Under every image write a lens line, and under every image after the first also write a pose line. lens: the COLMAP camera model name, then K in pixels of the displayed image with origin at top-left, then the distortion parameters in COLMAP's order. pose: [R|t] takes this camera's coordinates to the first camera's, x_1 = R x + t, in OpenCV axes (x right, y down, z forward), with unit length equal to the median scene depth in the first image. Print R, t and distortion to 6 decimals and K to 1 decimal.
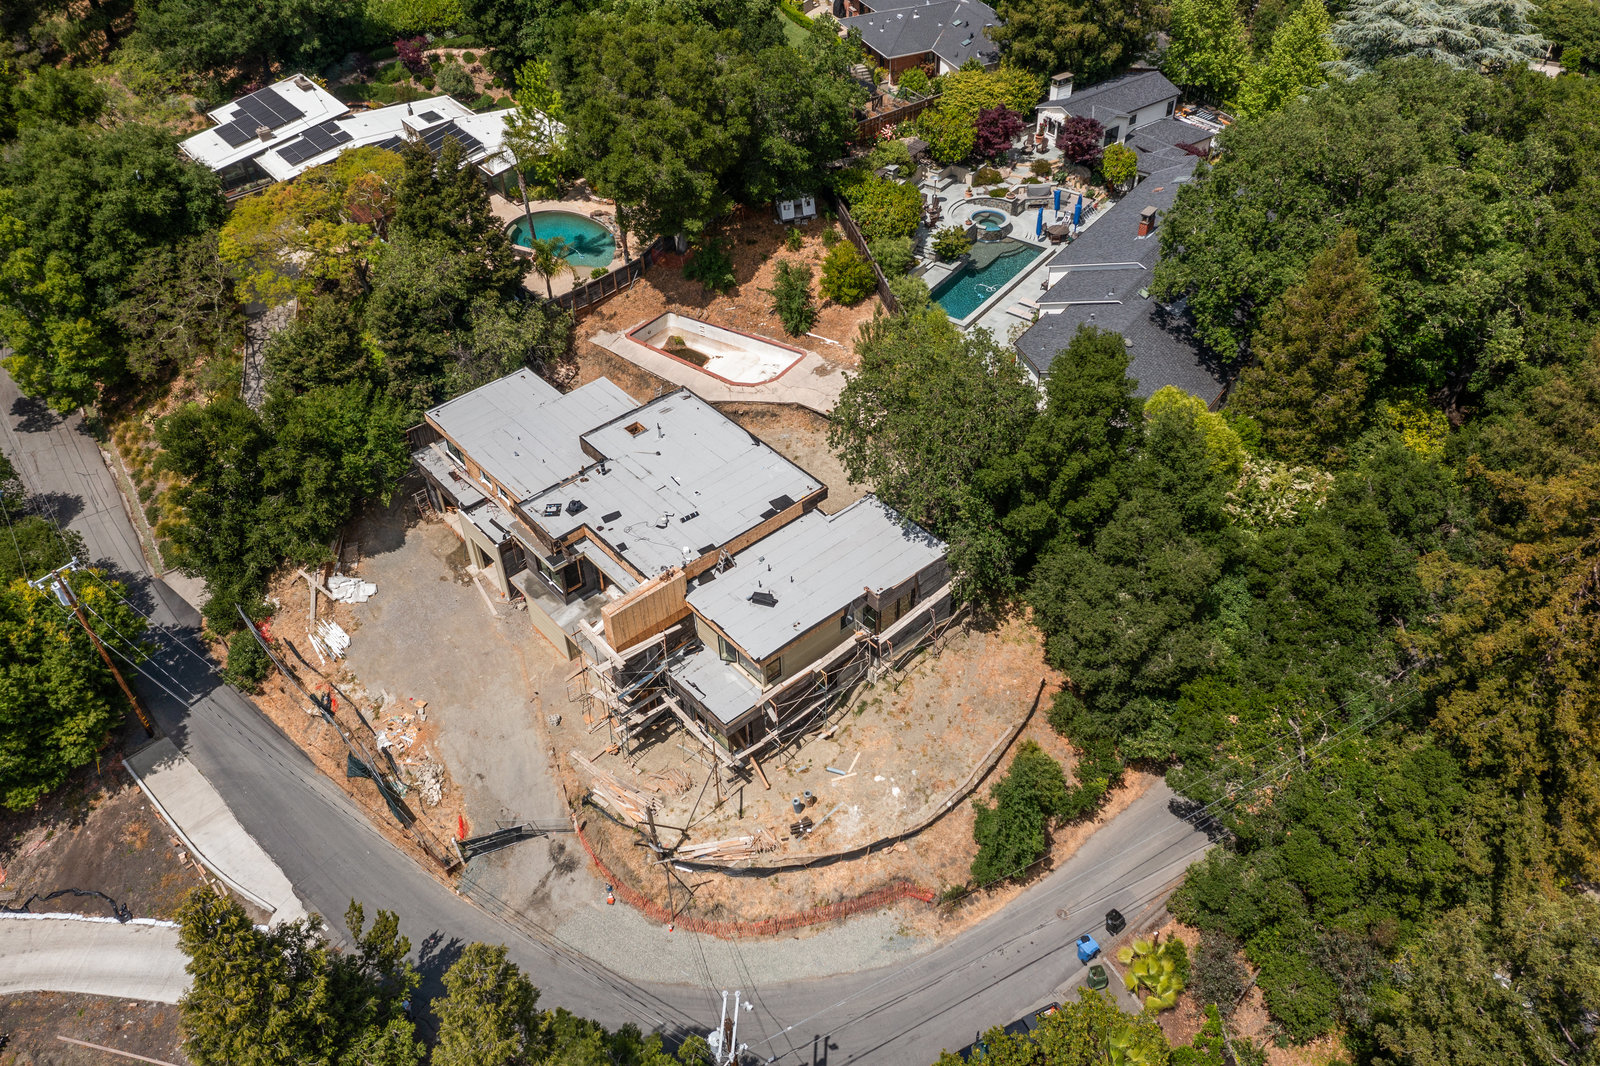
lens RADIAL K [[1232.2, 0, 800.0], [0, 1232.2, 533.0], [0, 0, 1]] dist [-0.011869, -0.000616]
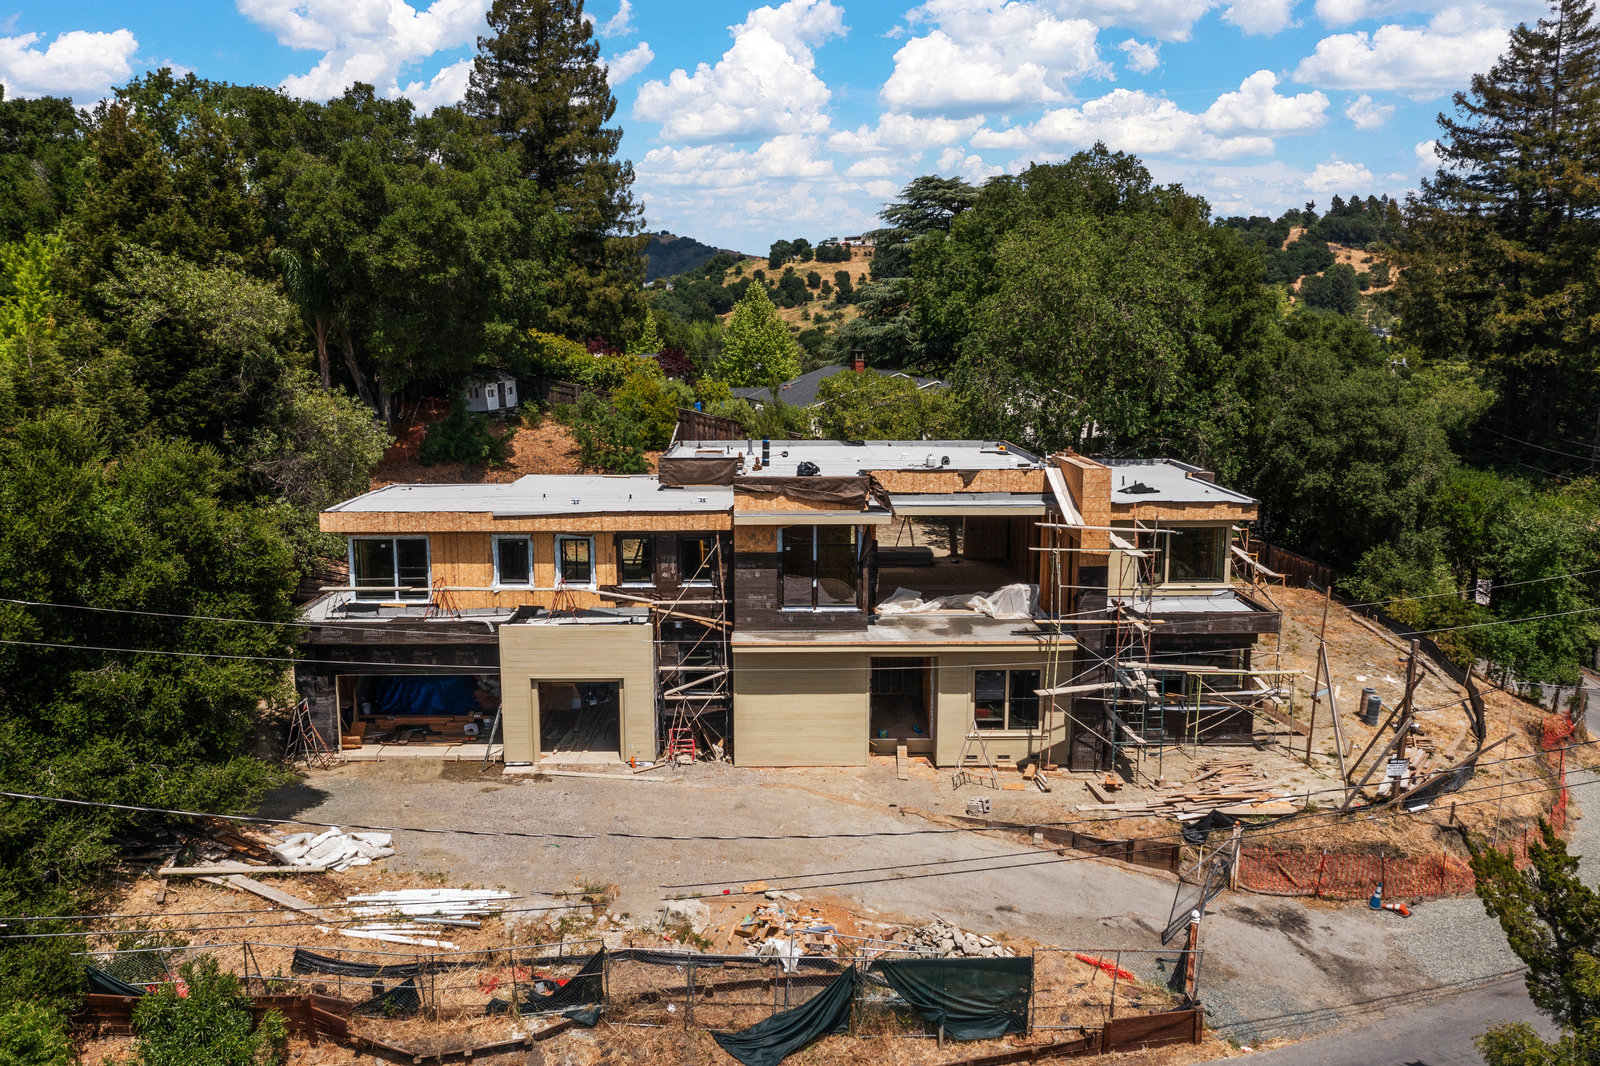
lens RADIAL K [[1283.0, 0, 800.0], [0, 1283.0, 533.0], [0, 0, 1]] dist [-0.011790, 0.003775]
pose [[0.650096, -0.092790, 0.754165, -0.629976], [0.492597, 0.807168, -0.325312, 0.193142], [-0.578552, 0.582984, 0.570445, 0.654528]]
